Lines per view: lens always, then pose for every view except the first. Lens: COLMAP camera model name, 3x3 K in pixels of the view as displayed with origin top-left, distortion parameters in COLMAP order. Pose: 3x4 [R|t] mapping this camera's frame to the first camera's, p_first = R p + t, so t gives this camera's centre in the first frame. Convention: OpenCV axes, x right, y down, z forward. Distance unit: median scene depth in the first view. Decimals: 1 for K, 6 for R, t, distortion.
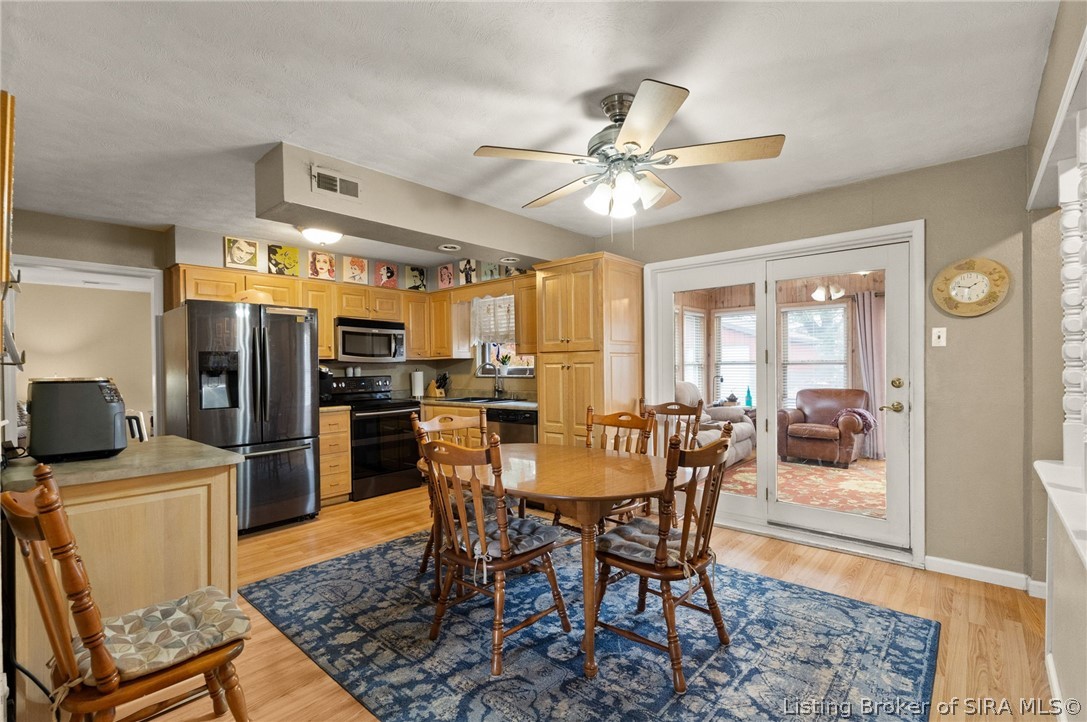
lens RADIAL K [[497.5, 0, 545.2], [0, 497.5, 373.1], [0, 0, 1]] dist [0.000650, -0.000011]
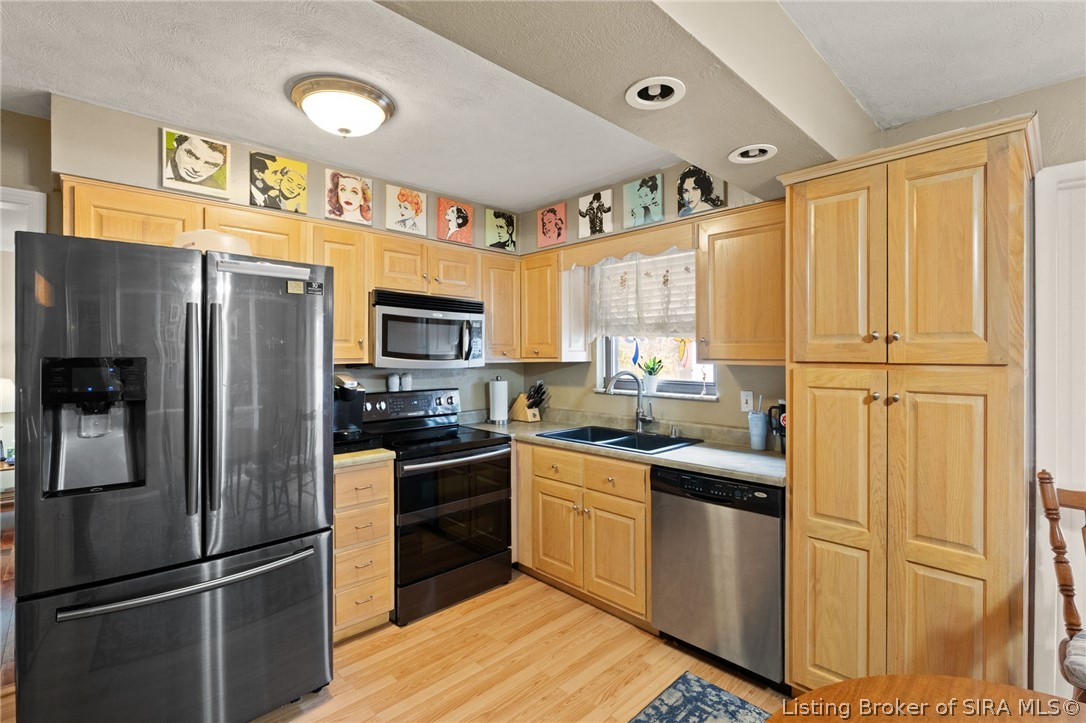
lens RADIAL K [[493.7, 0, 543.0], [0, 493.7, 361.5], [0, 0, 1]] dist [-0.001244, 0.000088]
pose [[0.996838, 0.014175, -0.078191, -0.171023], [-0.014185, 0.999899, 0.000429, -0.031968], [0.078190, 0.000681, 0.996938, 0.429114]]
